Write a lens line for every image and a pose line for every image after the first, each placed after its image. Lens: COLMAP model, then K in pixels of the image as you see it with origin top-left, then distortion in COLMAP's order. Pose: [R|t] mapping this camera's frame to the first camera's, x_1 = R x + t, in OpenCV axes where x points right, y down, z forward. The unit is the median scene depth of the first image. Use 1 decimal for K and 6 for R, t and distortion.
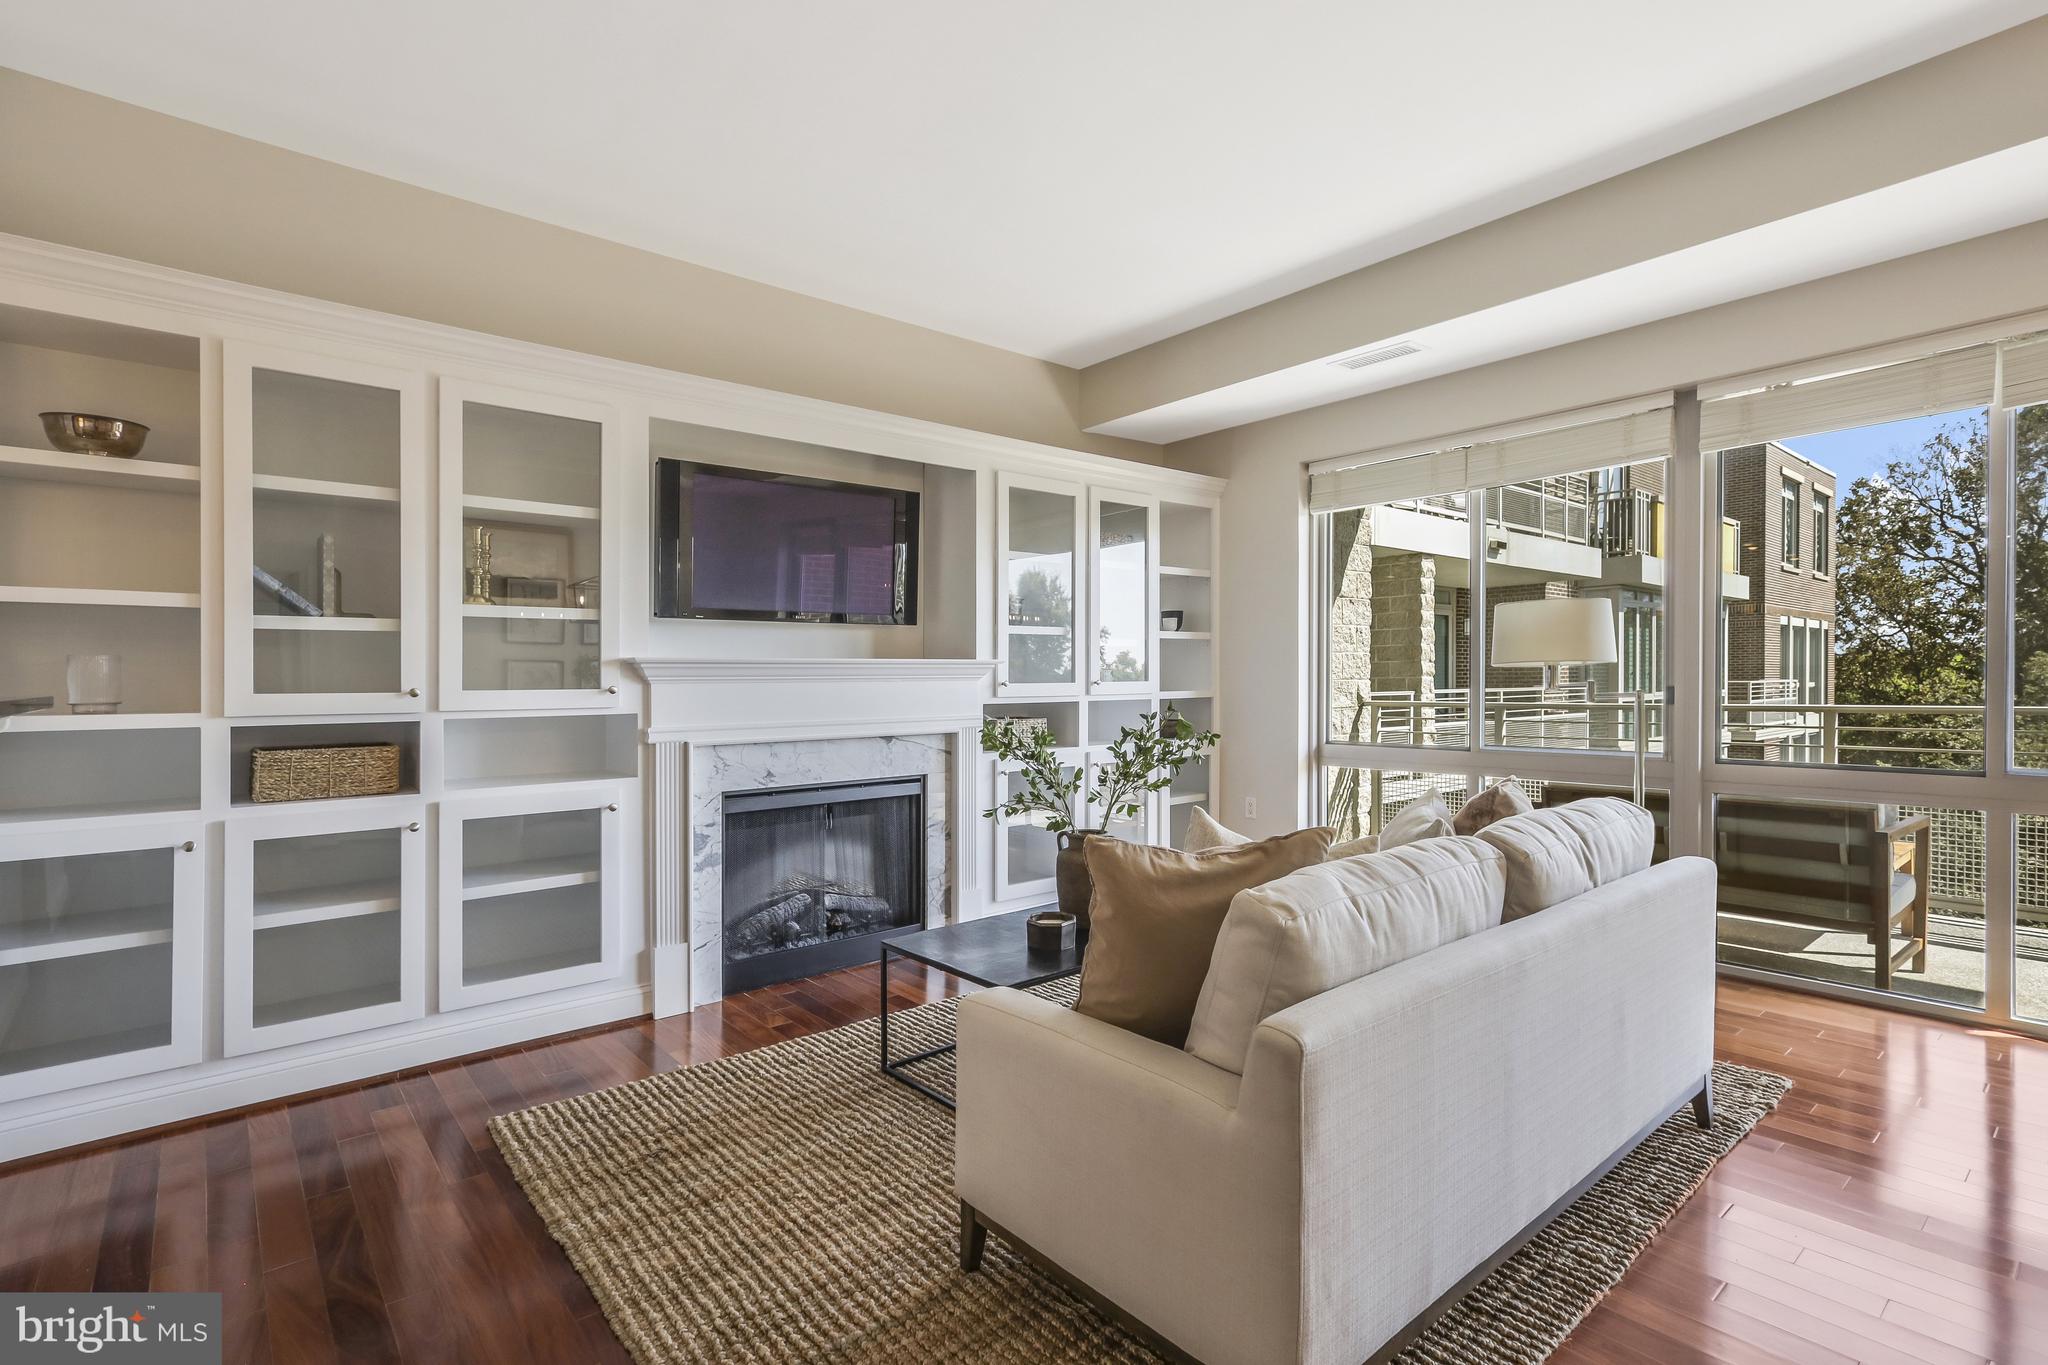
lens RADIAL K [[958.9, 0, 1026.2], [0, 958.9, 677.6], [0, 0, 1]] dist [0.001334, 0.002884]
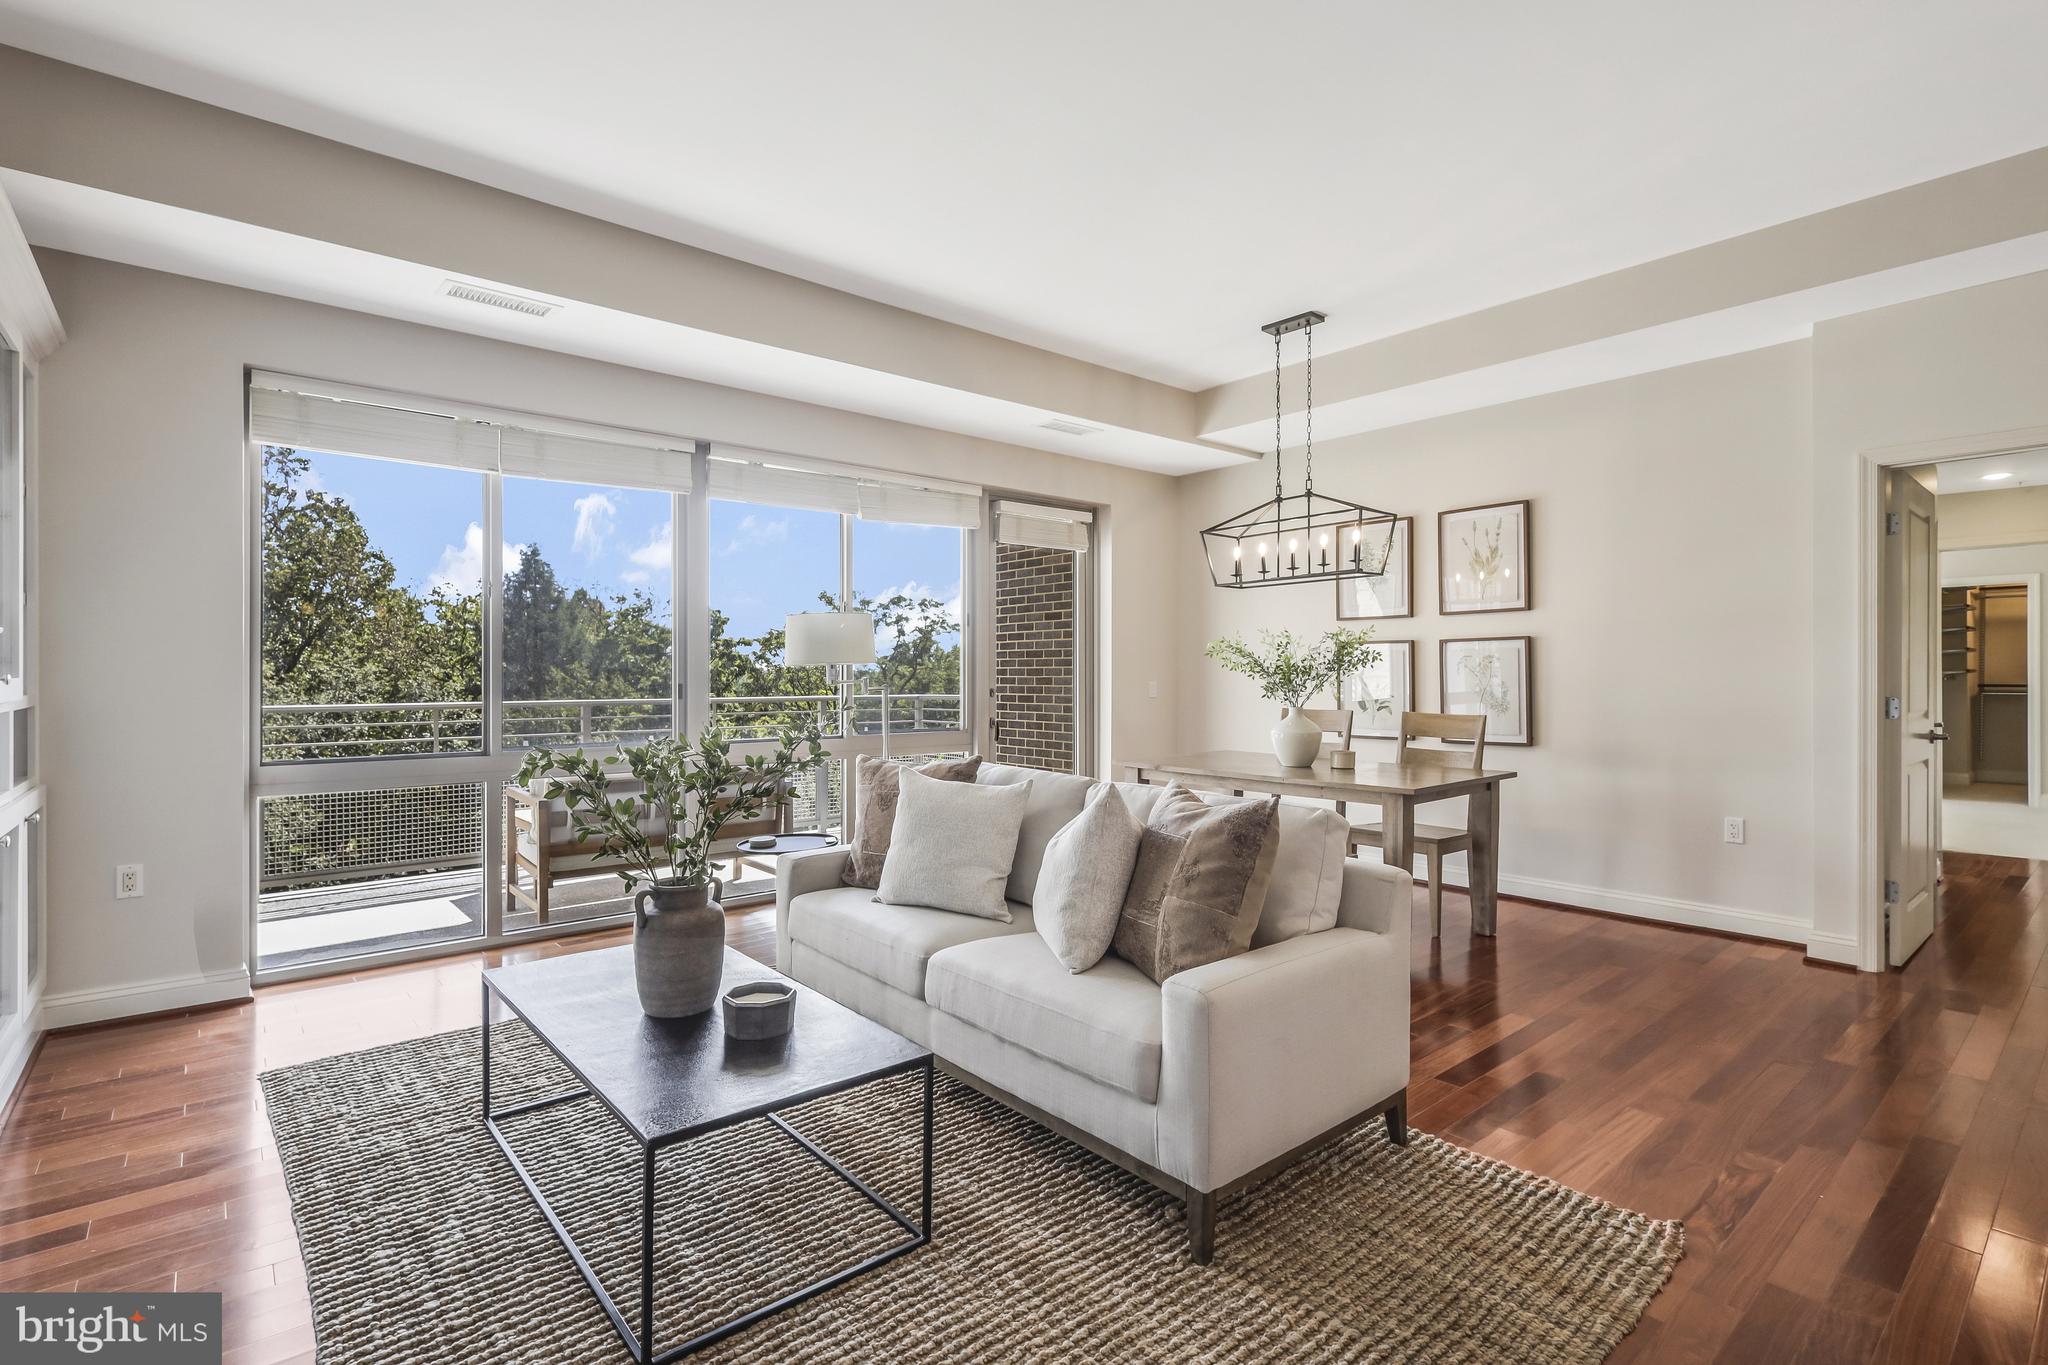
lens RADIAL K [[958.9, 0, 1000.0], [0, 958.9, 682.6], [0, 0, 1]] dist [0.001334, 0.002884]
pose [[0.002481, -0.000790, 0.999997, -0.515398], [0.000617, 0.999999, 0.000788, 0.006897], [-0.999997, 0.000615, 0.002482, 0.577184]]
